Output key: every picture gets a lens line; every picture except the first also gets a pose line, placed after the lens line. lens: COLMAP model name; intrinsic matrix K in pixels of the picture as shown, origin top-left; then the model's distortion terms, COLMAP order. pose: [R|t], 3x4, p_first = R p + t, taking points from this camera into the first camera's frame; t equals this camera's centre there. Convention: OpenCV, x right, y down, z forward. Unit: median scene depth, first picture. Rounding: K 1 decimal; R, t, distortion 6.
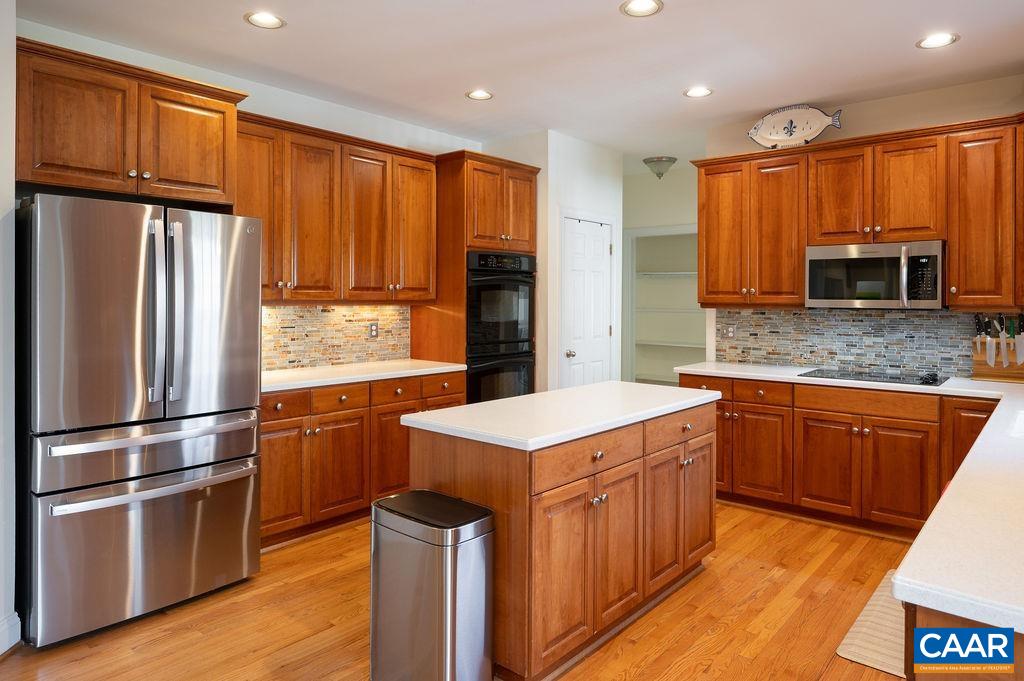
lens RADIAL K [[638.6, 0, 521.8], [0, 638.6, 299.8], [0, 0, 1]] dist [-0.003410, 0.000272]
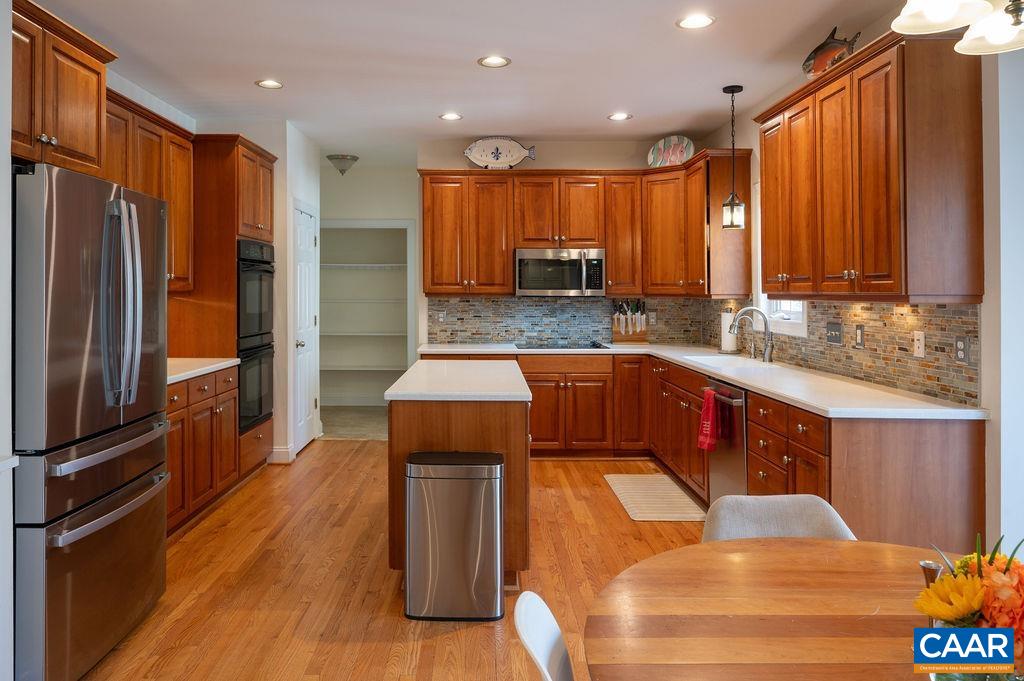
lens RADIAL K [[695.6, 0, 483.7], [0, 695.6, 277.3], [0, 0, 1]] dist [-0.005788, 0.001091]
pose [[0.770704, 0.009676, 0.637120, -0.489407], [0.002564, 0.999829, -0.018287, 0.000197], [-0.637188, 0.015728, 0.770548, -0.039578]]
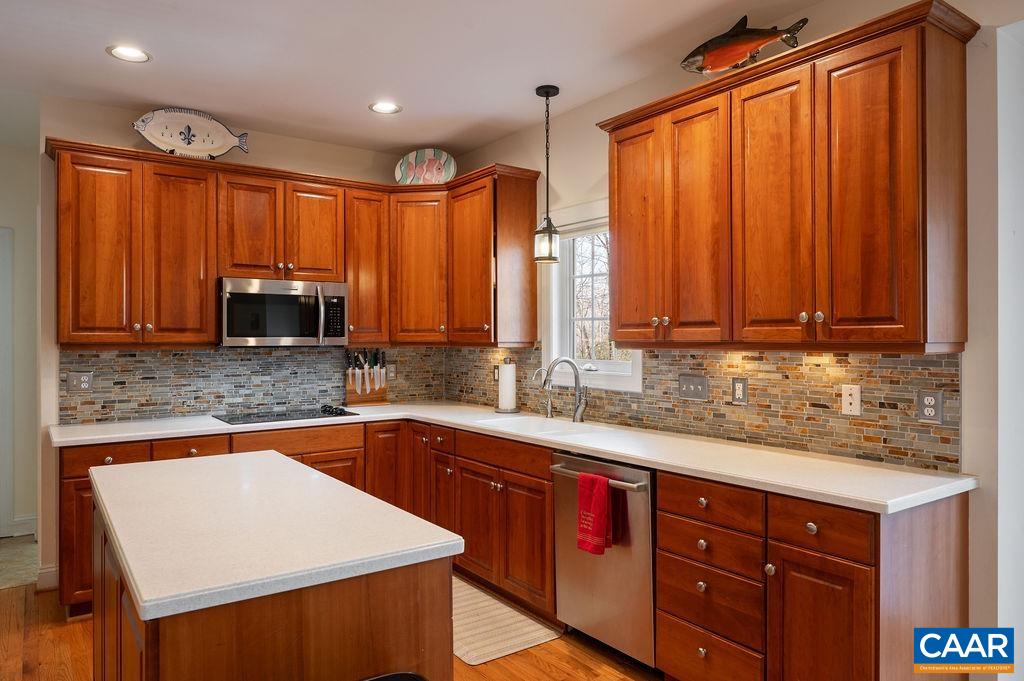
lens RADIAL K [[660.6, 0, 504.0], [0, 660.6, 327.1], [0, 0, 1]] dist [-0.005195, 0.002228]
pose [[0.259897, 0.010279, 0.965582, -0.324899], [0.005236, 0.999914, -0.012054, -0.001633], [-0.965622, 0.008188, 0.259821, 0.382609]]
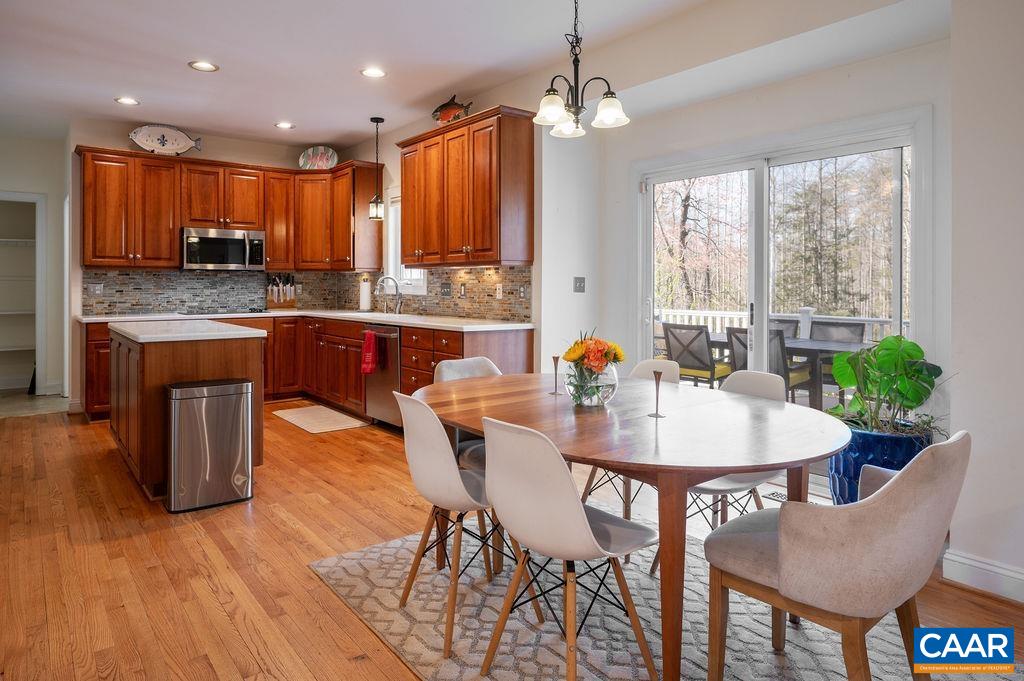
lens RADIAL K [[617.4, 0, 504.5], [0, 617.4, 275.4], [0, 0, 1]] dist [-0.002376, 0.001081]
pose [[0.213991, 0.009872, 0.976786, -0.756632], [0.001776, 0.999943, -0.010495, 0.041767], [-0.976834, 0.003981, 0.213961, -0.014441]]
